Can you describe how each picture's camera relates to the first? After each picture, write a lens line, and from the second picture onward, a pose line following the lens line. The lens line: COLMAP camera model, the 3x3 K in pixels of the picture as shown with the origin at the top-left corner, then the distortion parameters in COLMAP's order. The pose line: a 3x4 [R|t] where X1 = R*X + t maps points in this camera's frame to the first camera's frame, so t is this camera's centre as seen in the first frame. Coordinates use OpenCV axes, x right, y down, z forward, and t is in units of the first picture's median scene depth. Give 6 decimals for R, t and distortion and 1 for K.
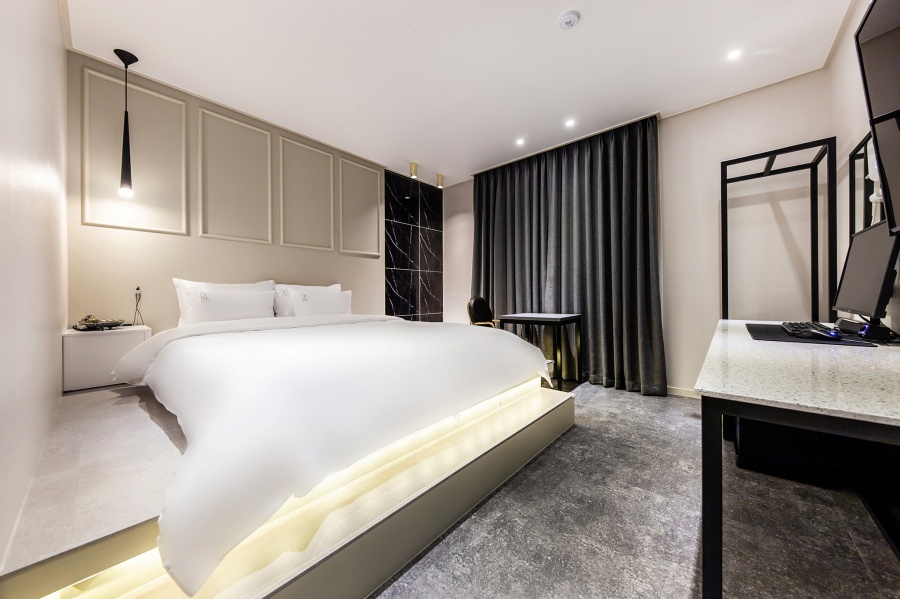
lens RADIAL K [[311.9, 0, 438.4], [0, 311.9, 294.2], [0, 0, 1]] dist [0.012483, -0.000276]
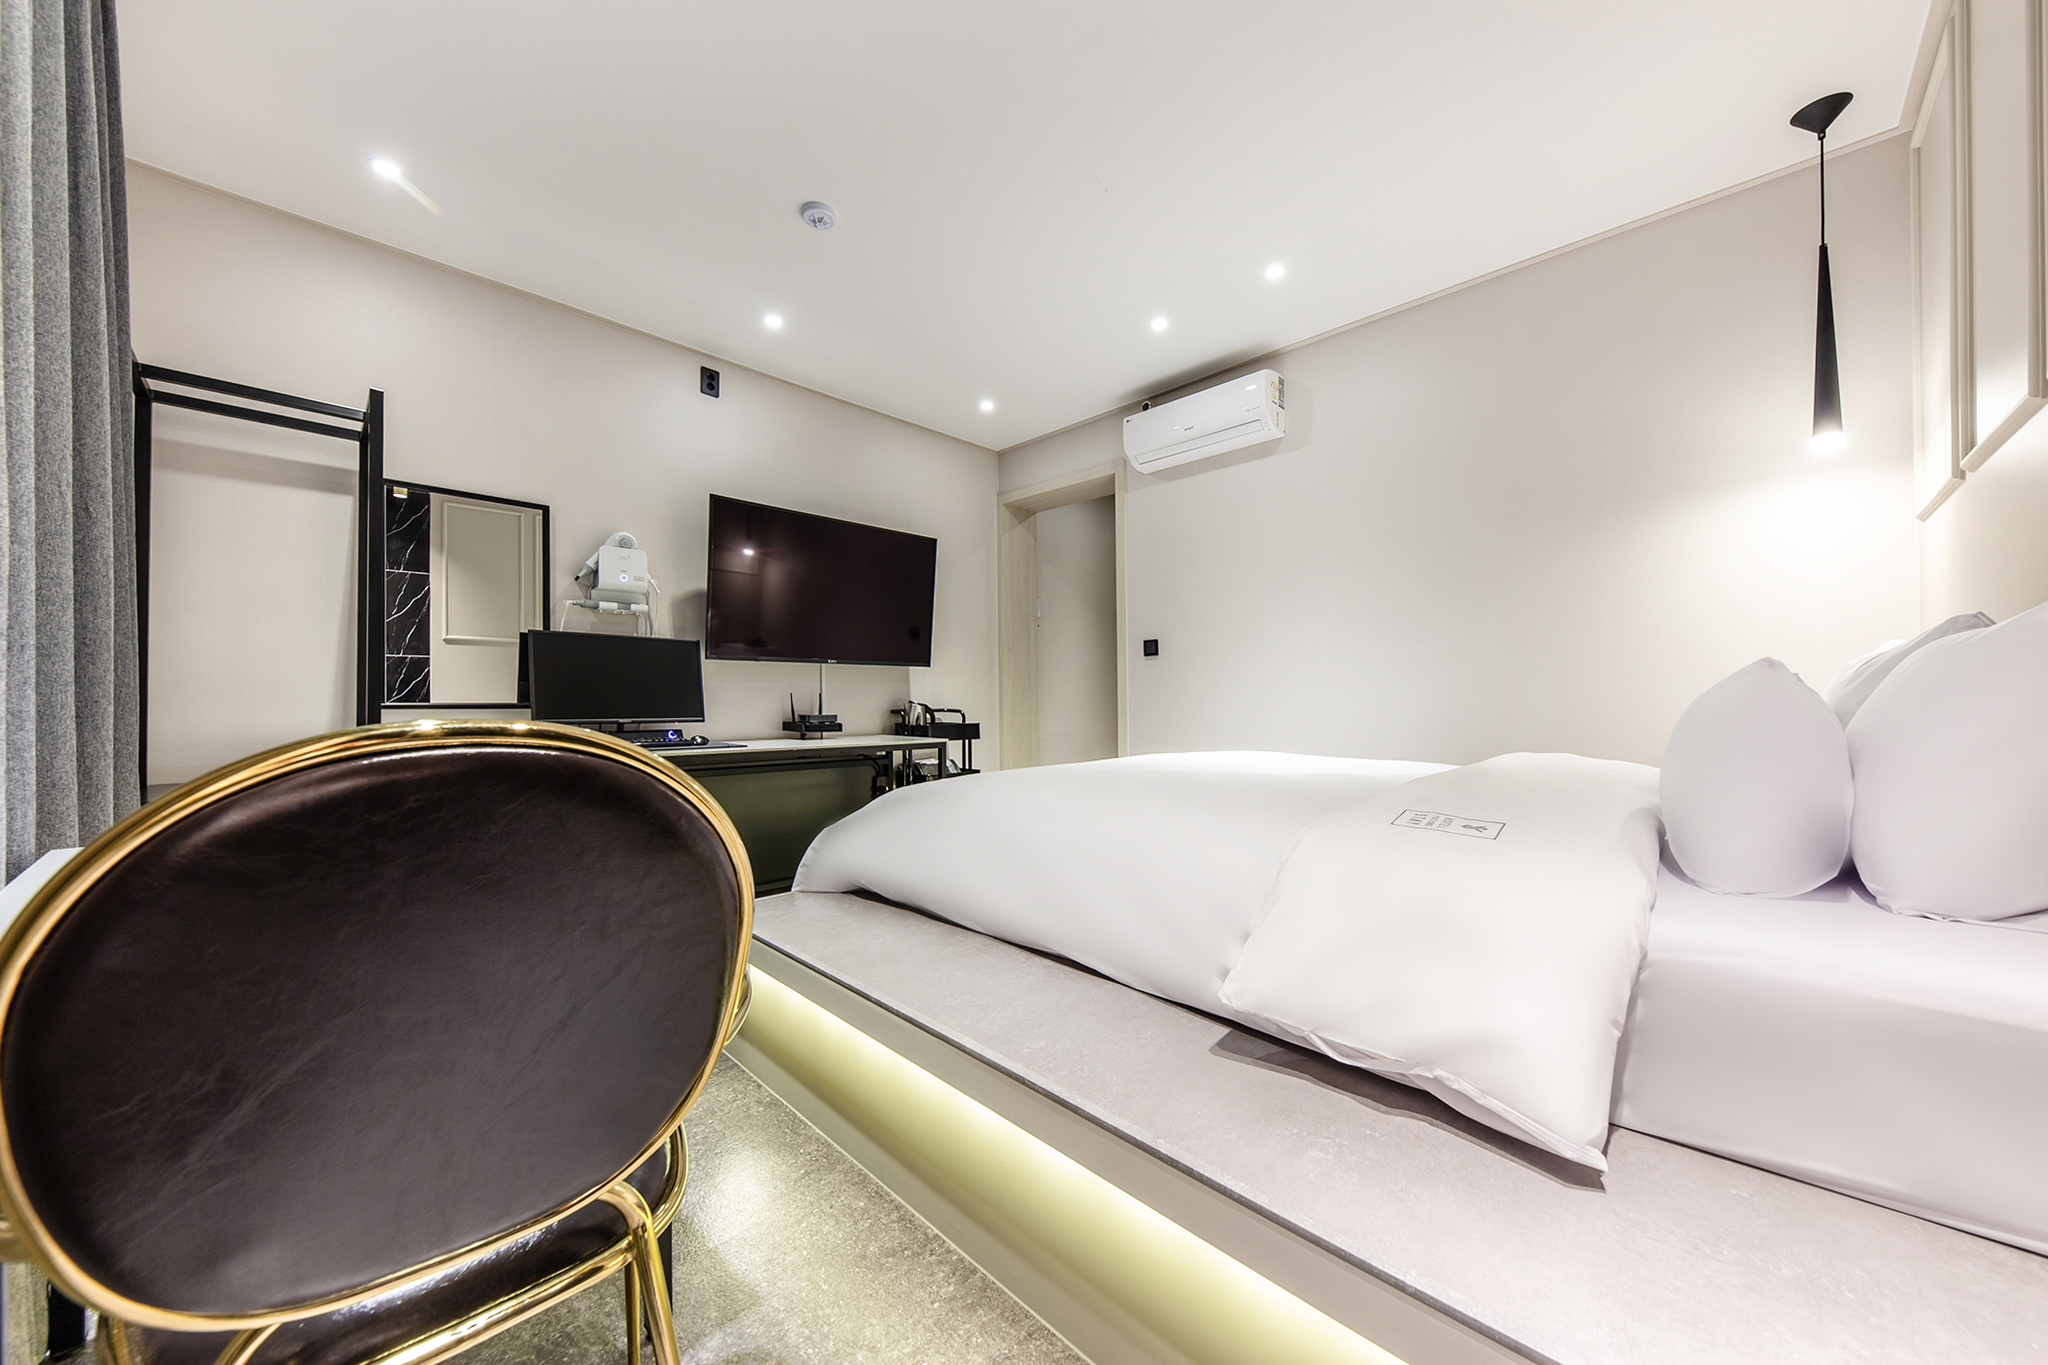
lens RADIAL K [[710.3, 0, 1066.8], [0, 710.3, 698.9], [0, 0, 1]] dist [0.009124, -0.000052]
pose [[-0.999823, 0.016644, 0.008809, 0.004765], [0.016567, 0.999825, -0.008728, 0.006767], [-0.008952, -0.008581, -0.999923, 2.379019]]
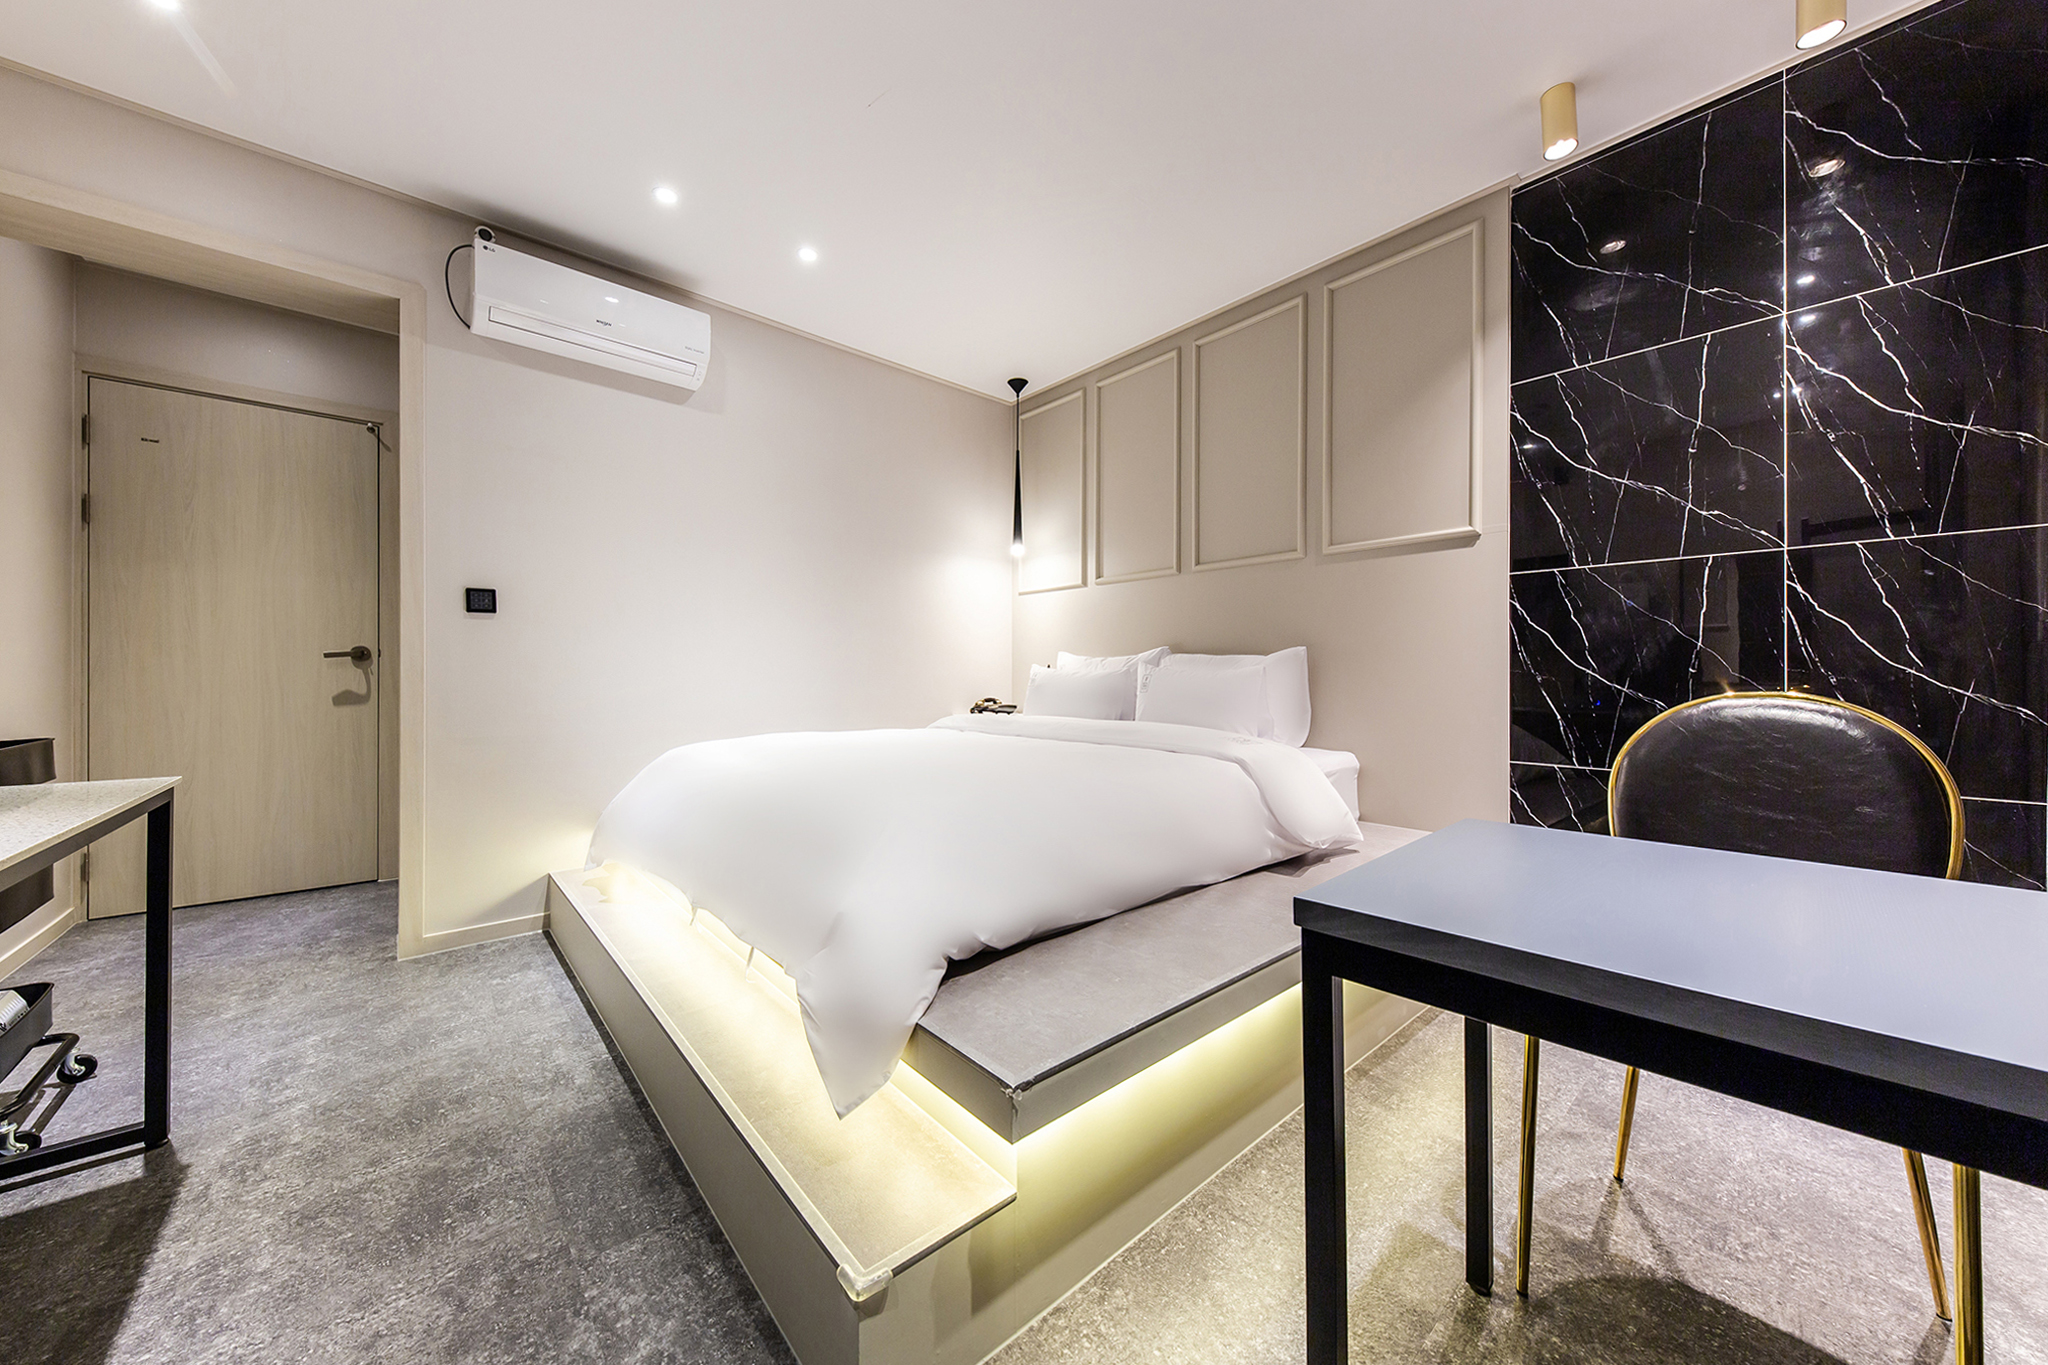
lens RADIAL K [[709.7, 0, 997.7], [0, 709.7, 670.4], [0, 0, 1]] dist [0.012483, -0.000276]
pose [[-0.119889, 0.000092, -0.992787, 1.034364], [0.007183, 0.999974, -0.000775, -0.014696], [0.992761, -0.007224, -0.119887, 1.438692]]
